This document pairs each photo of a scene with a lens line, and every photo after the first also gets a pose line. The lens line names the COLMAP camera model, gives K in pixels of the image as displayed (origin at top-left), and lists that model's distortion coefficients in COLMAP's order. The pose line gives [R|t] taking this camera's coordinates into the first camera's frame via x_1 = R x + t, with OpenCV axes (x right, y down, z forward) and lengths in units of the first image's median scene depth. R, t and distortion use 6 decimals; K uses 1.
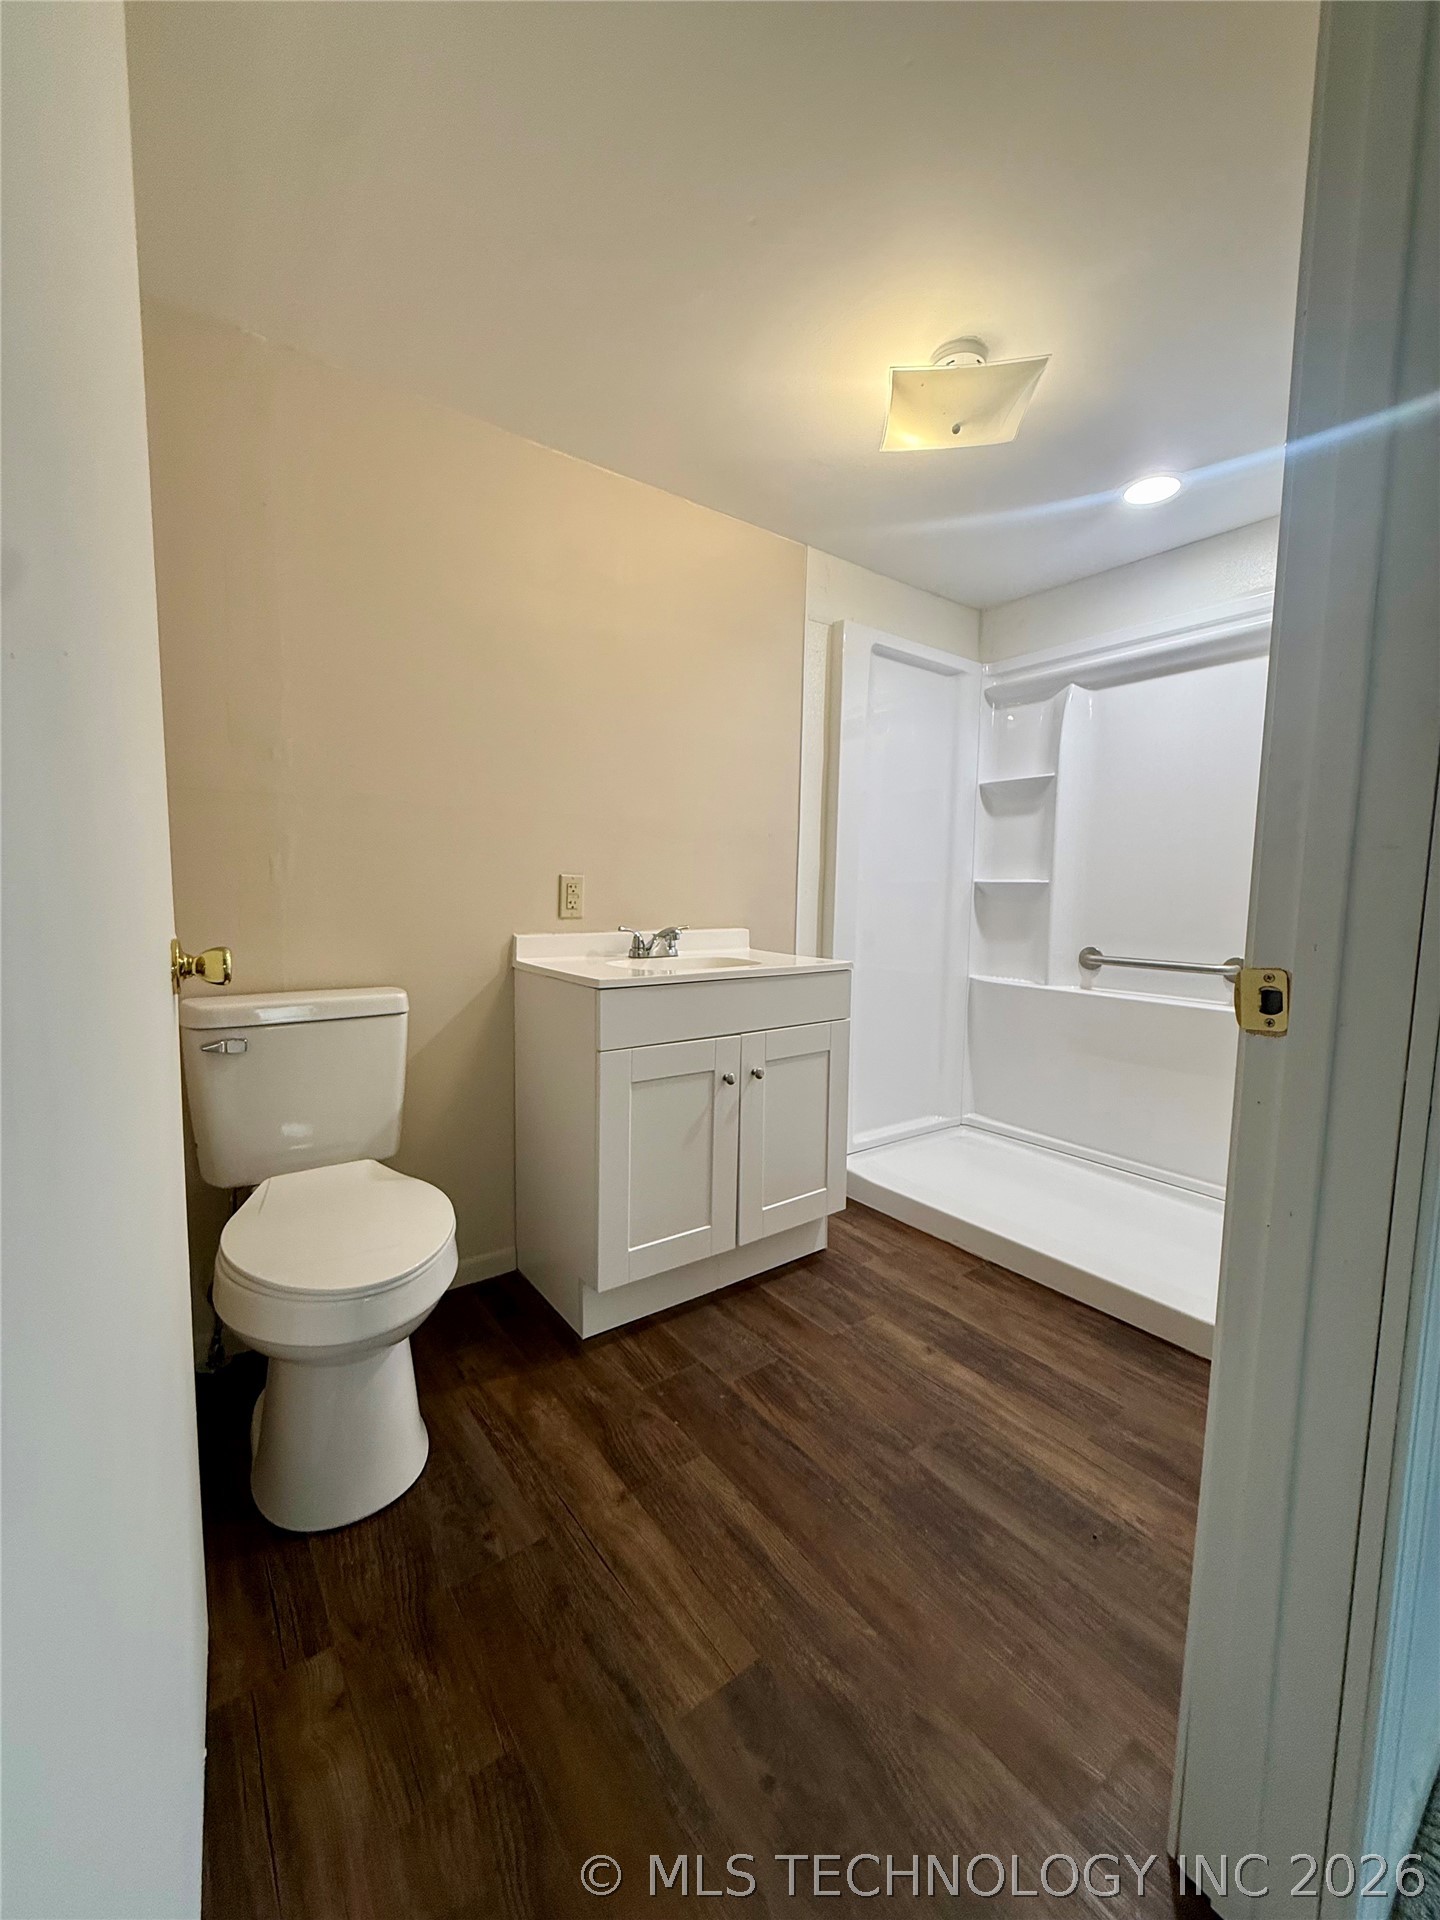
lens RADIAL K [[764.5, 0, 722.7], [0, 764.5, 954.1], [0, 0, 1]] dist [0.000352, -0.000023]
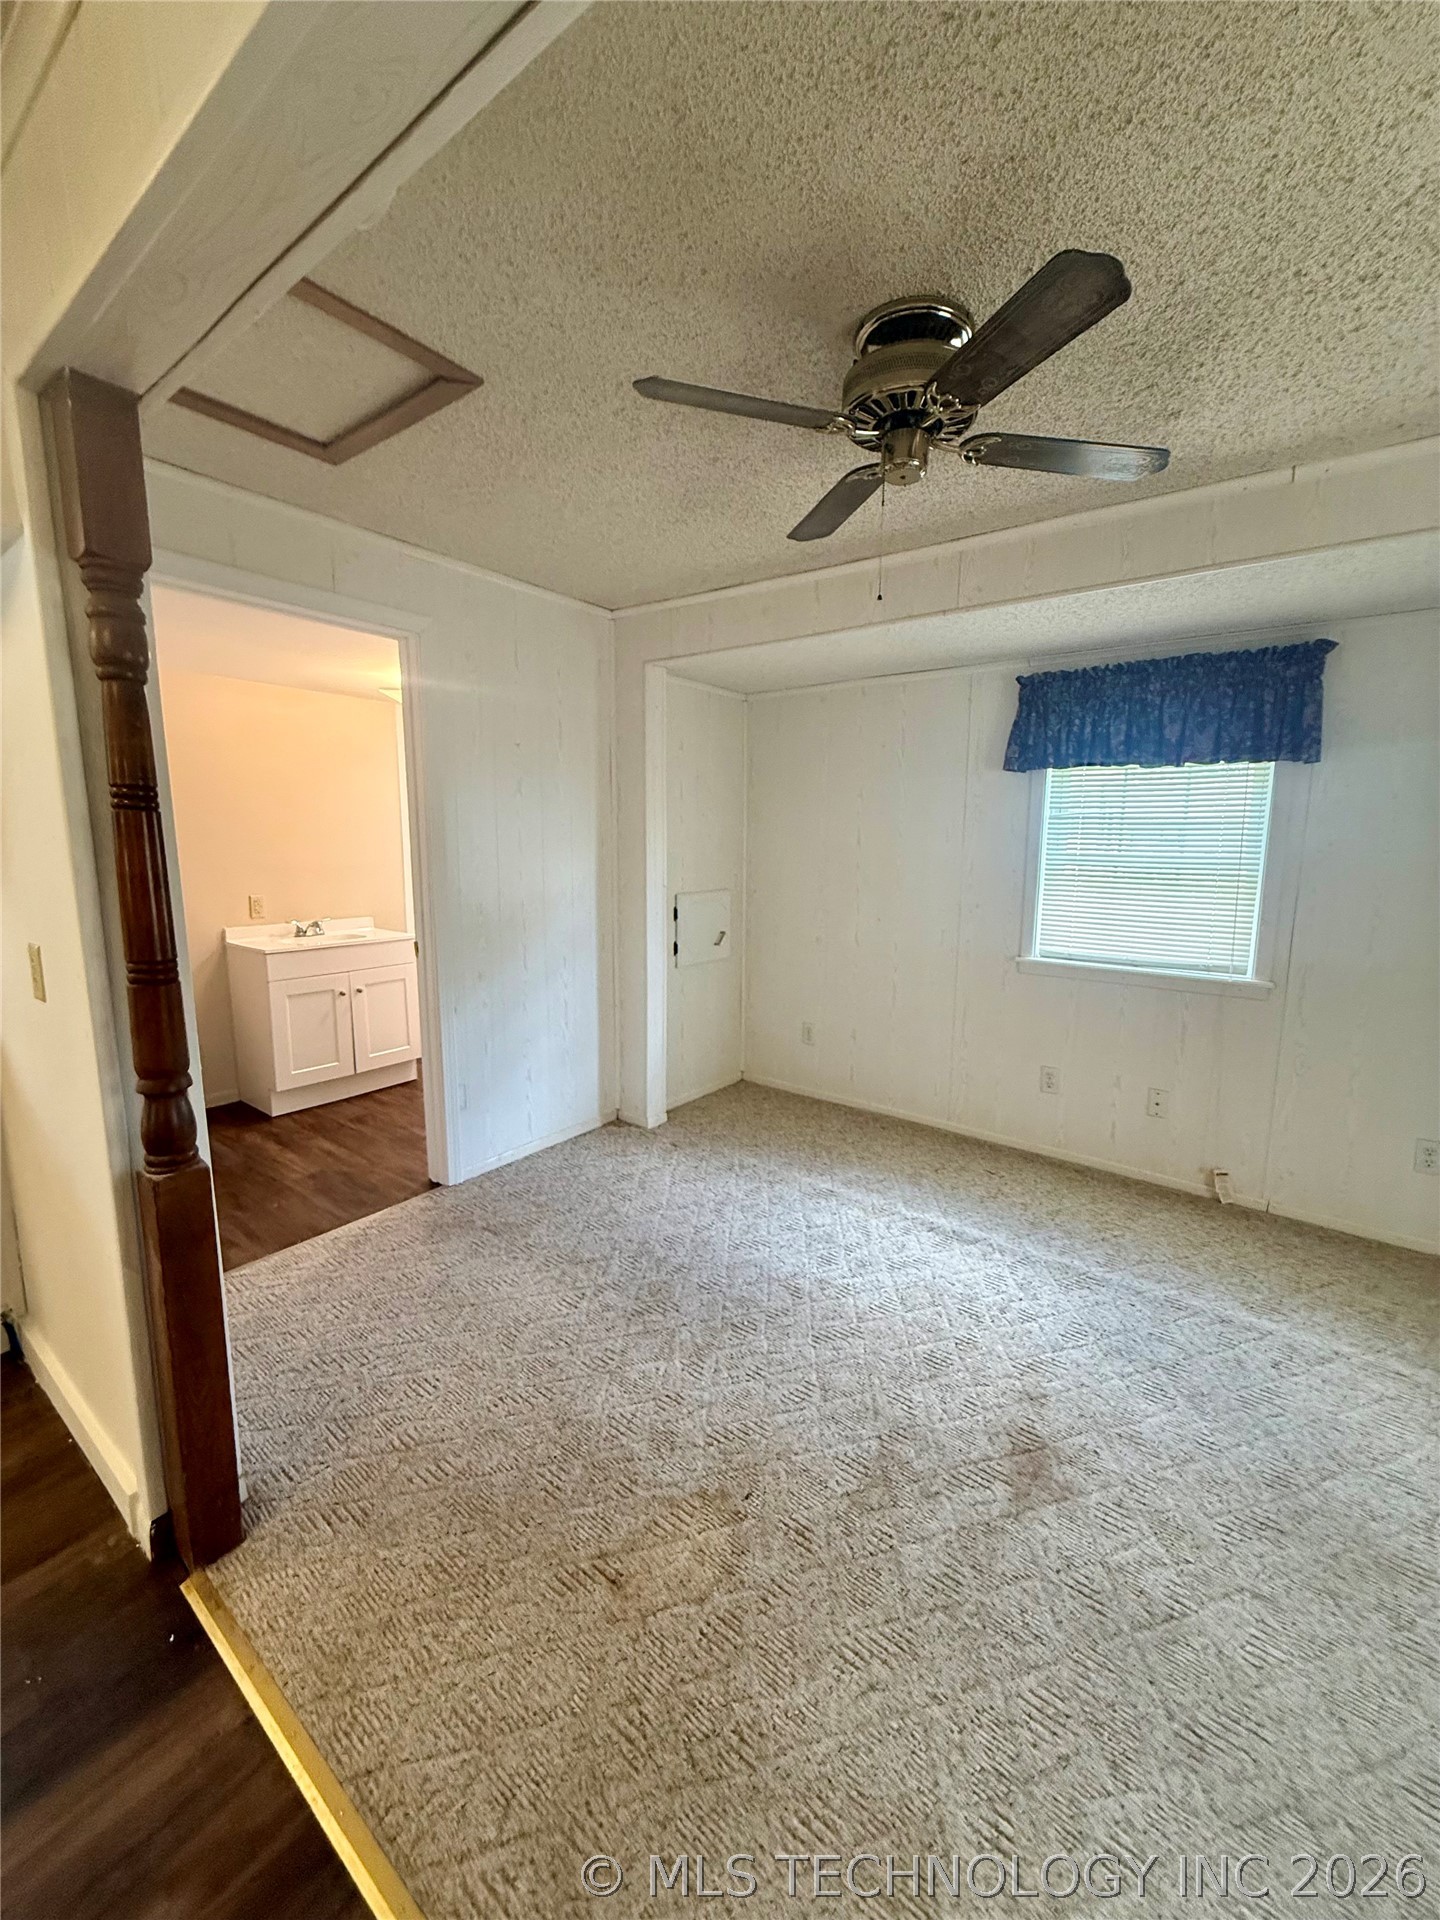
lens RADIAL K [[764.5, 0, 722.7], [0, 764.5, 954.1], [0, 0, 1]] dist [0.000352, -0.000023]
pose [[0.962788, -0.050566, 0.265487, 0.489766], [0.034244, 0.997248, 0.065757, -0.051650], [-0.268081, -0.054219, 0.961869, -1.388579]]
